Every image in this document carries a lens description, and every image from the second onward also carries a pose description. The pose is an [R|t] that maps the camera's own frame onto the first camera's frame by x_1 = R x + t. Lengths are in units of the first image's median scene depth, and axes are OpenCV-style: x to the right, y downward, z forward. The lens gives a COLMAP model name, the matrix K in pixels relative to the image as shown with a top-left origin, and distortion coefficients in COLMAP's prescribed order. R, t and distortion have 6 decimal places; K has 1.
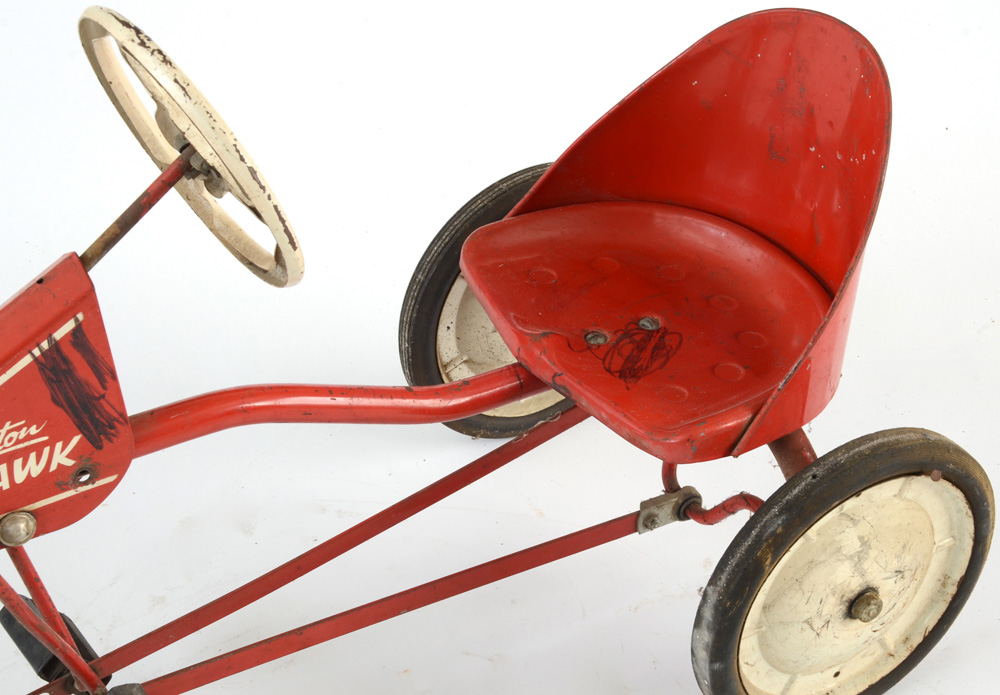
lens RADIAL K [[2129.3, 0, 540.2], [0, 2129.3, 348.7], [0, 0, 1]] dist [0.317443, 0.564651]
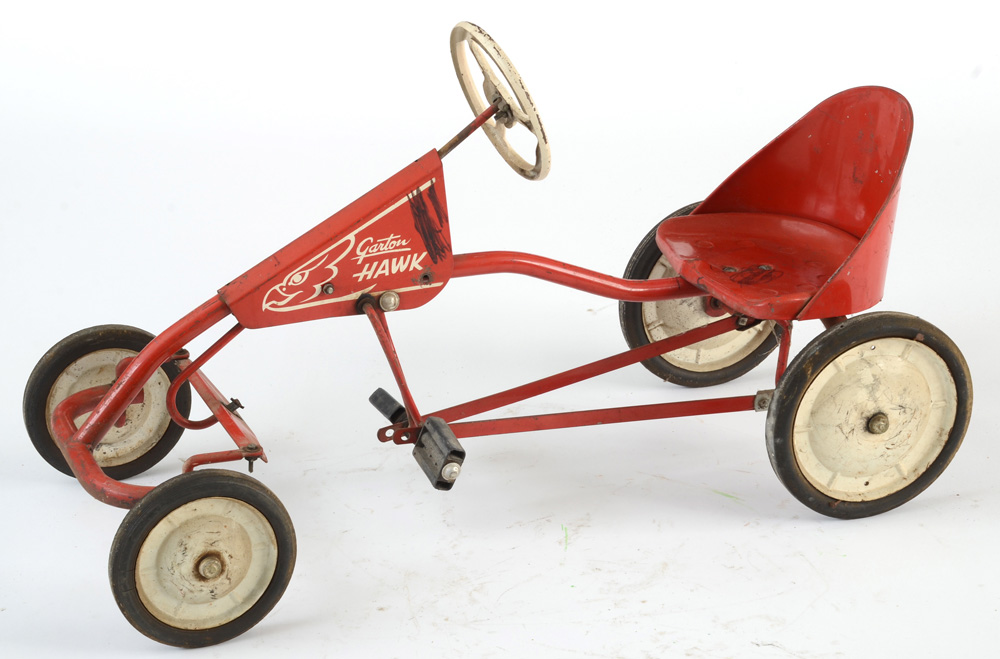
lens RADIAL K [[2490.9, 0, 500.0], [0, 2490.9, 329.5], [0, 0, 1]] dist [0.642538, 0.547443]
pose [[0.981733, 0.058228, -0.181136, 0.217787], [-0.098847, 0.969549, -0.224062, 0.520934], [0.162574, 0.237874, 0.957594, -0.926156]]
